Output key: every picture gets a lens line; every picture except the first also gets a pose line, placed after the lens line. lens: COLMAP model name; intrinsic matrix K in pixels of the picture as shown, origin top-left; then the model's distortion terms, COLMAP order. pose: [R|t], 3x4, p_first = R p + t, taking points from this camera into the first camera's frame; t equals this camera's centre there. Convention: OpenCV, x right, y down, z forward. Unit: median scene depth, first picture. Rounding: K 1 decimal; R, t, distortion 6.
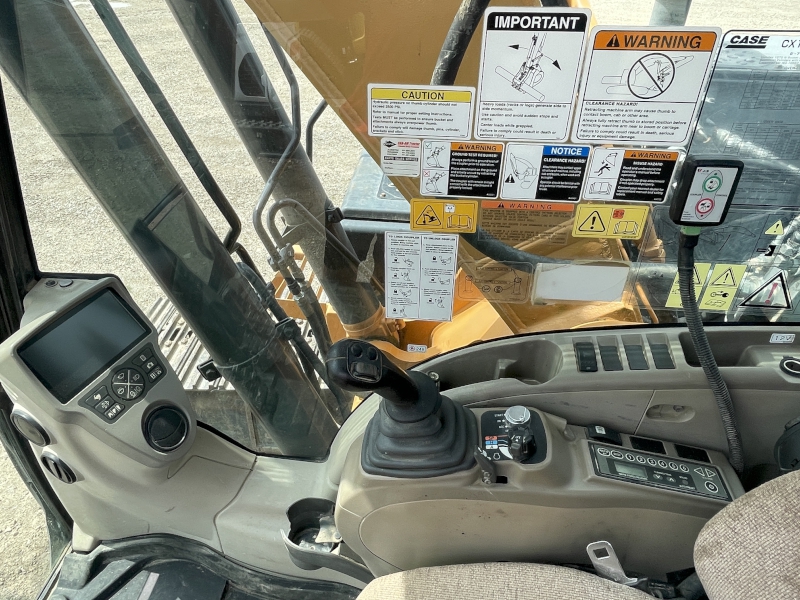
lens RADIAL K [[560.3, 0, 398.9], [0, 560.3, 273.0], [0, 0, 1]] dist [-0.006894, -0.003132]
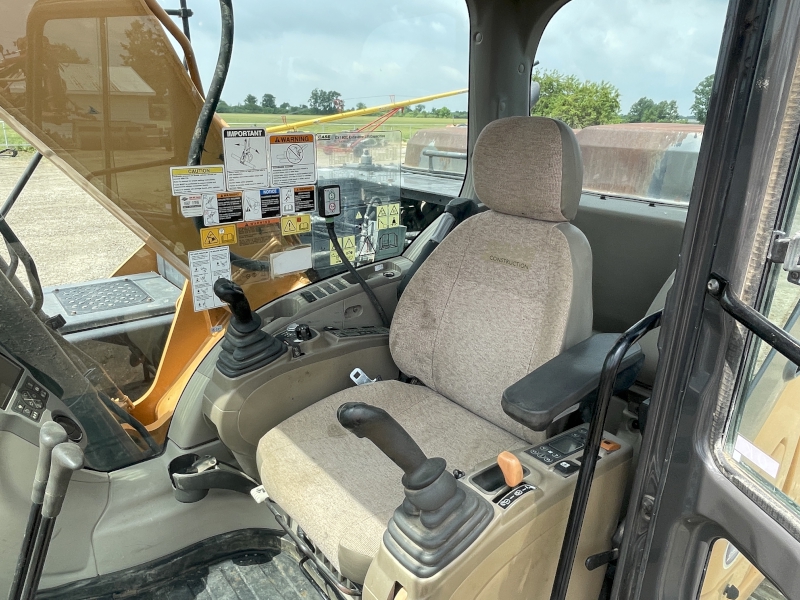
lens RADIAL K [[560.3, 0, 398.9], [0, 560.3, 273.0], [0, 0, 1]] dist [-0.006894, -0.003132]
pose [[0.687861, -0.196484, 0.698742, -0.852135], [0.400641, 0.905511, -0.139775, 0.518981], [-0.605255, 0.376091, 0.701586, -0.609214]]
